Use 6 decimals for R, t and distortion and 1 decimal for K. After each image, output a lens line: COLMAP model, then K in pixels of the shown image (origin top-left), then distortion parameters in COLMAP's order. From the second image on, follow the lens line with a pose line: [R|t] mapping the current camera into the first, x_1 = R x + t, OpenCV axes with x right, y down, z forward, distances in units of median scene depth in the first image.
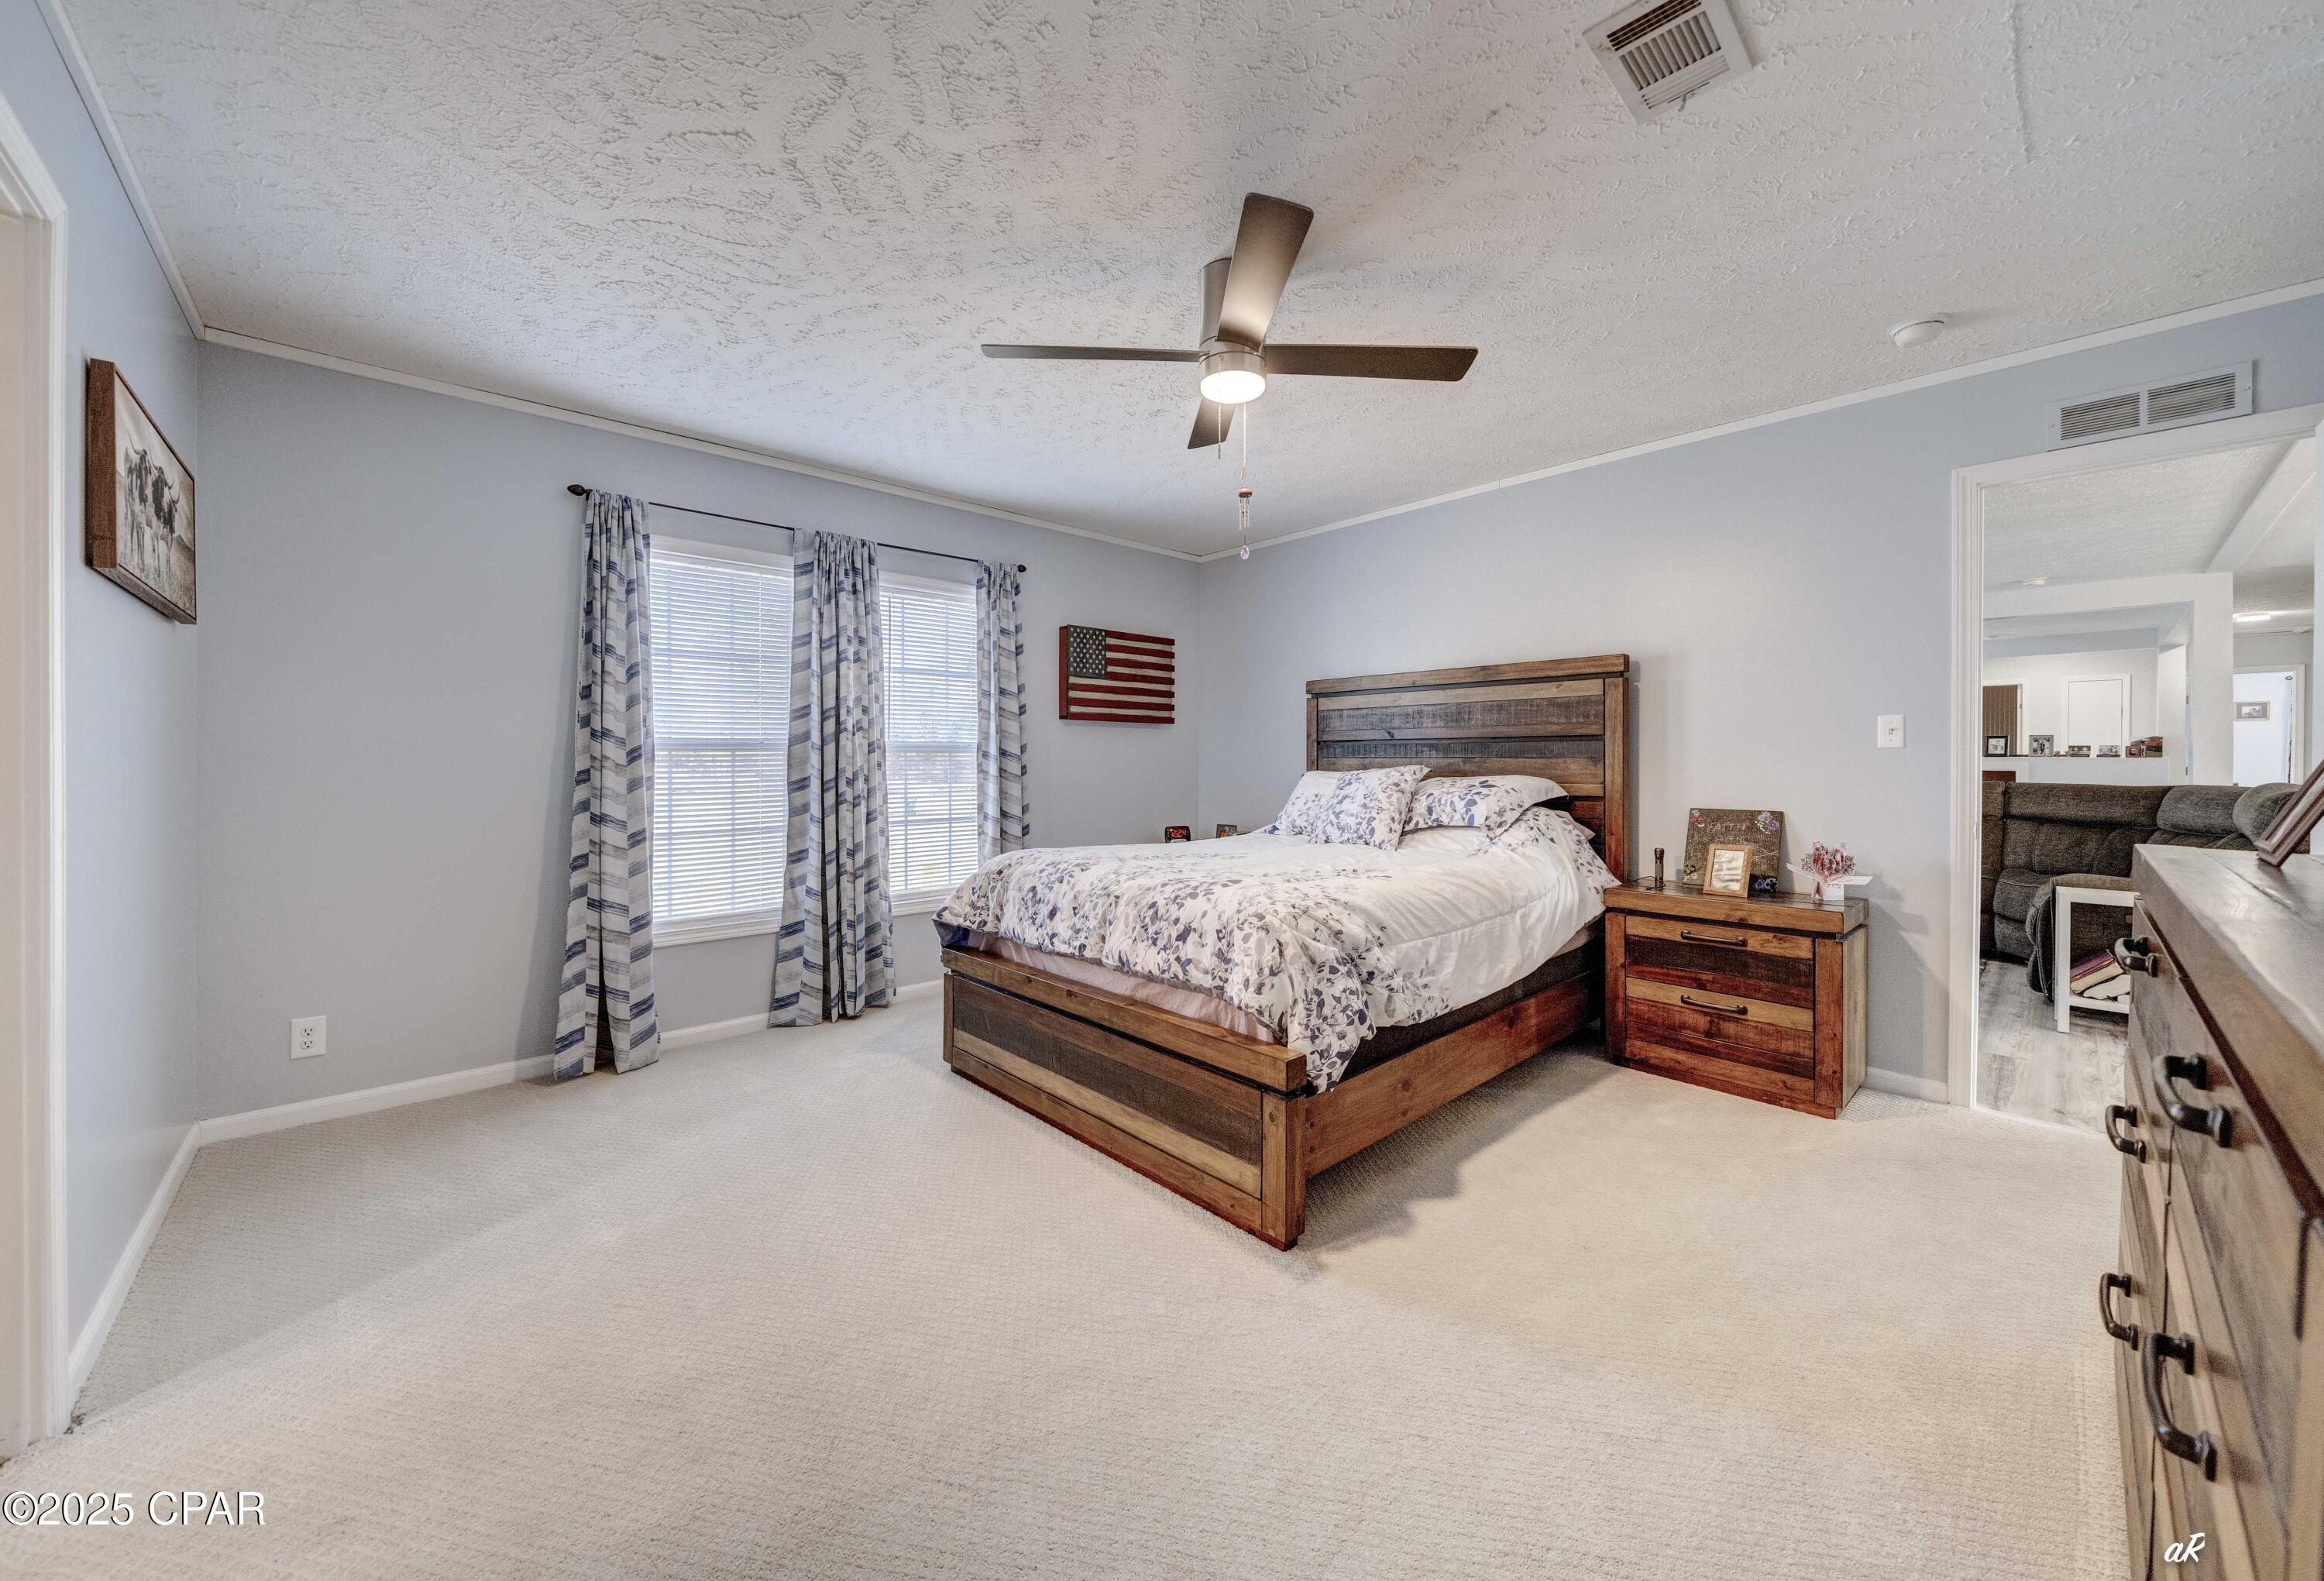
lens RADIAL K [[854.8, 0, 1146.6], [0, 854.8, 773.5], [0, 0, 1]] dist [0.001219, 0.000056]
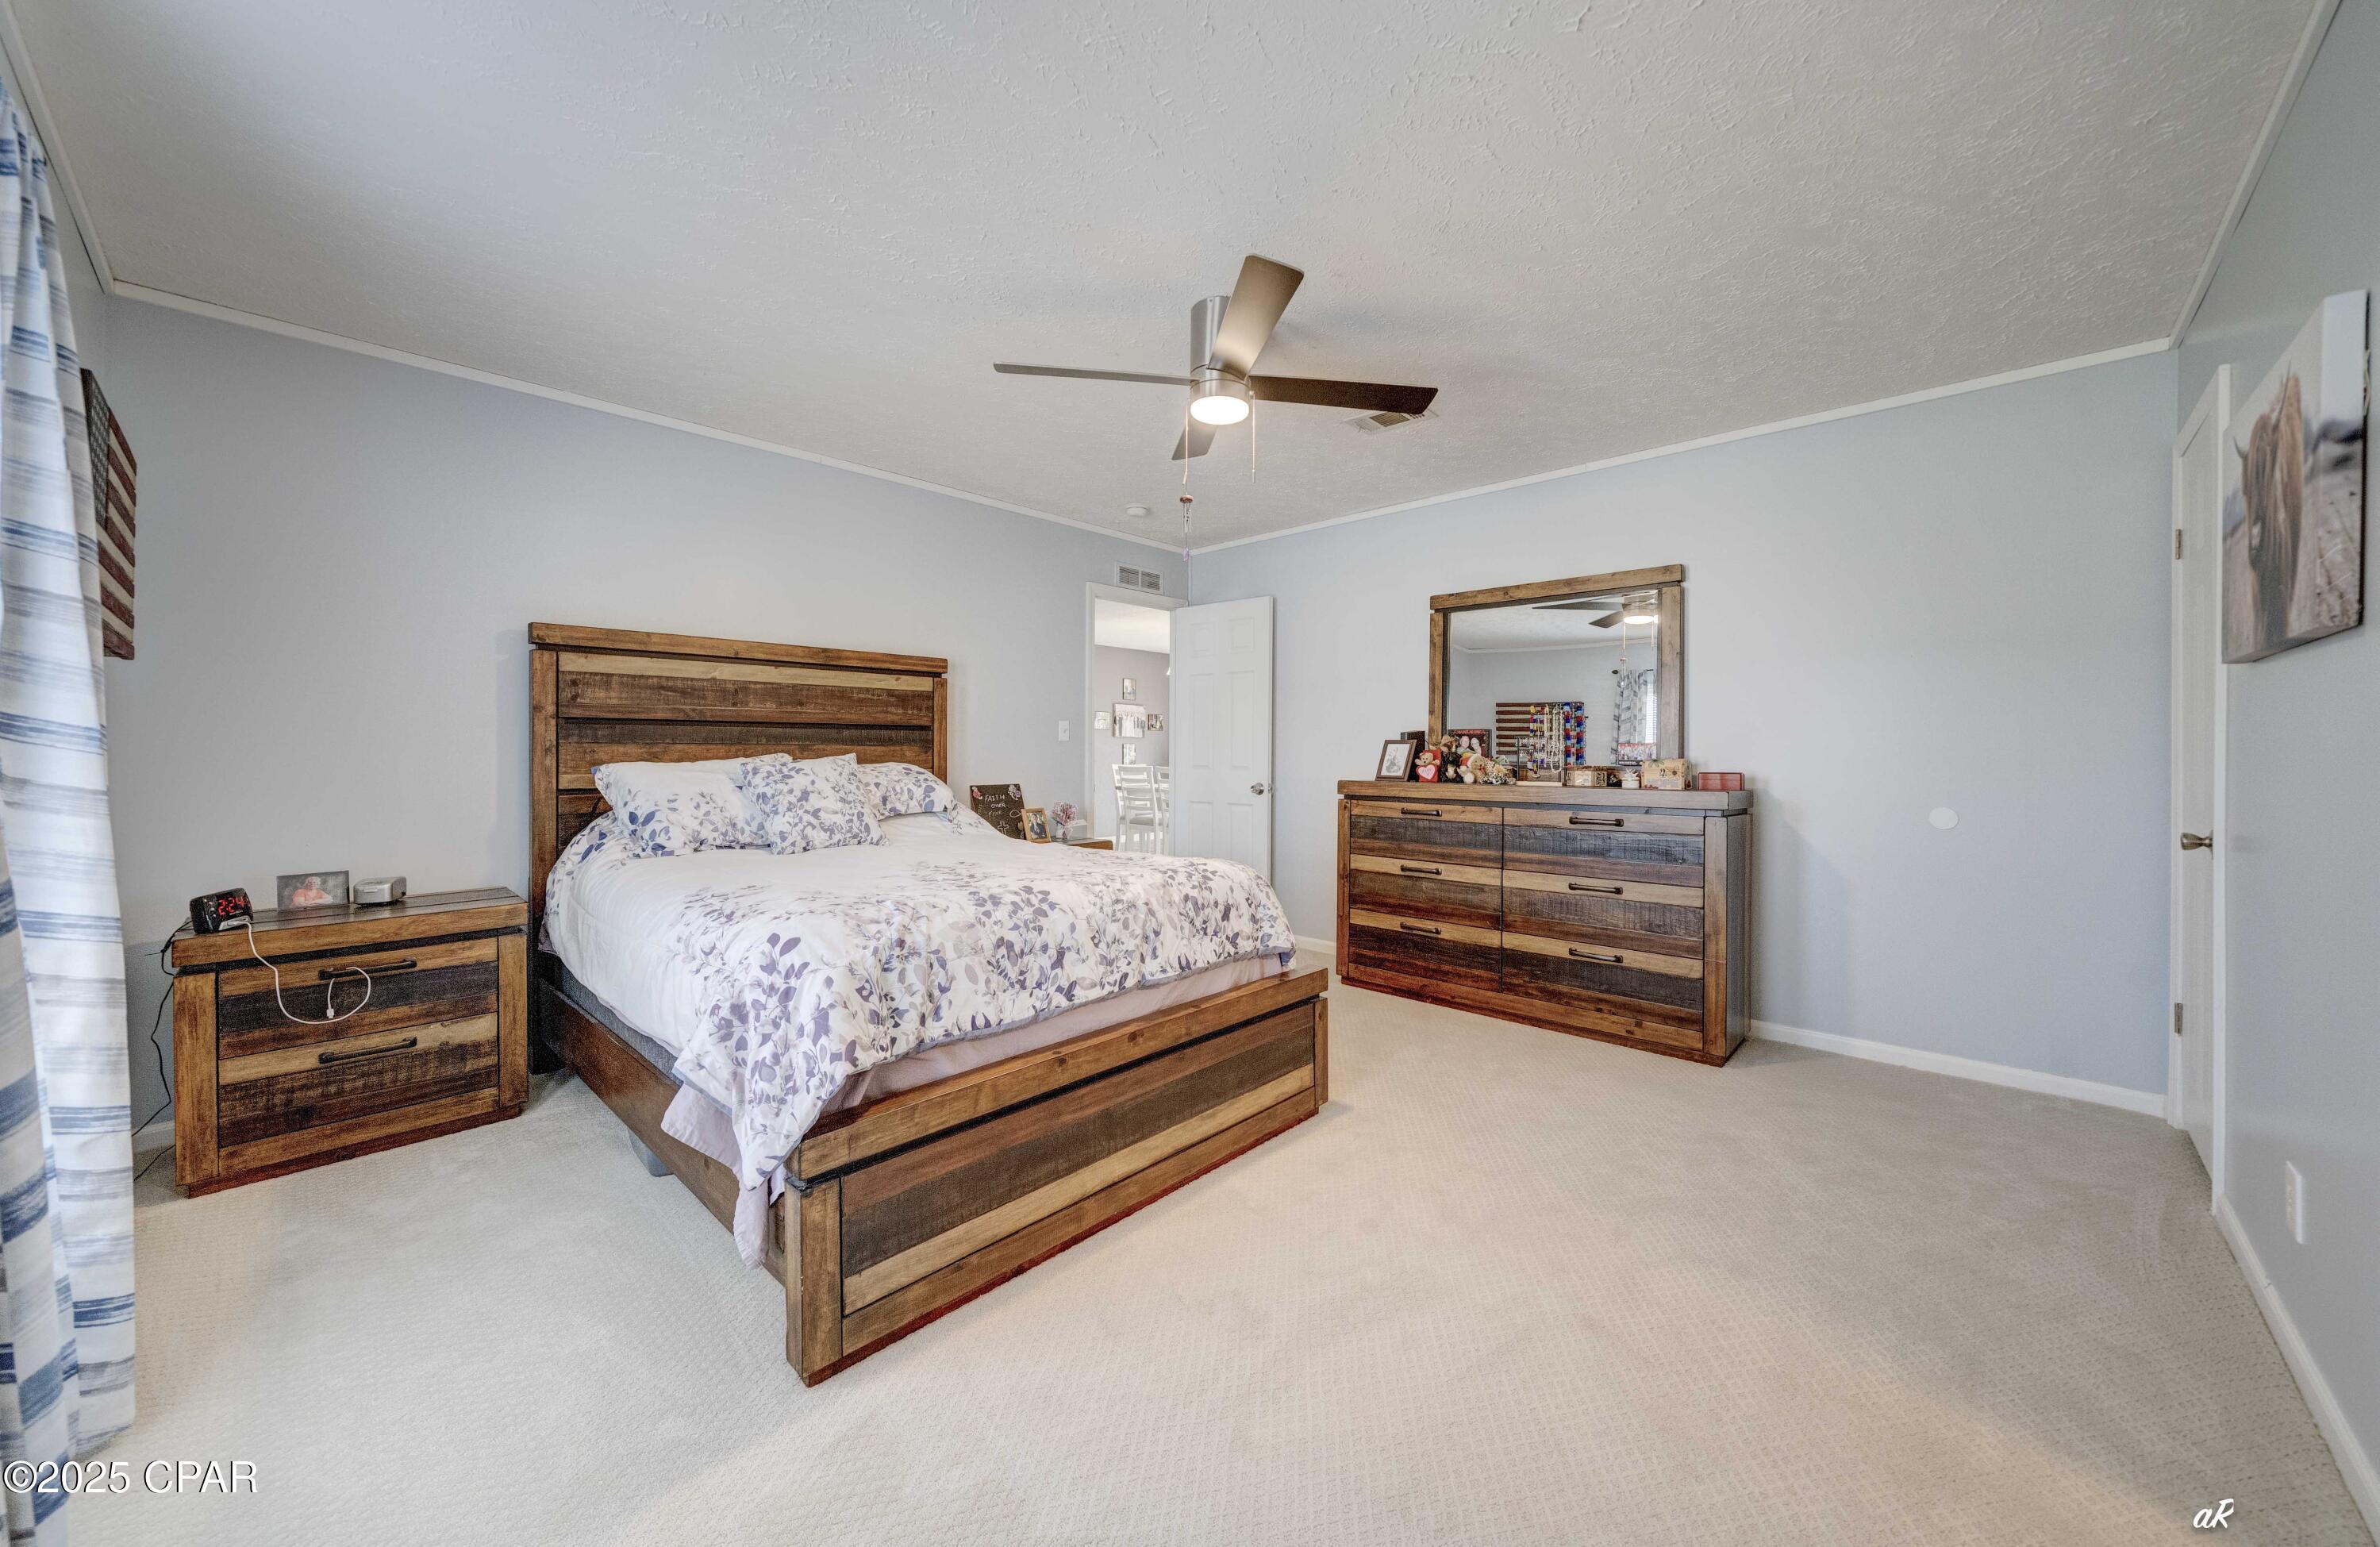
lens RADIAL K [[911.2, 0, 1176.9], [0, 911.2, 759.3], [0, 0, 1]] dist [-0.001509, -0.000033]
pose [[-0.112831, -0.010391, 0.993560, -0.856356], [0.013102, 0.999843, 0.011944, -0.012290], [-0.993528, 0.014365, -0.112677, 0.954675]]
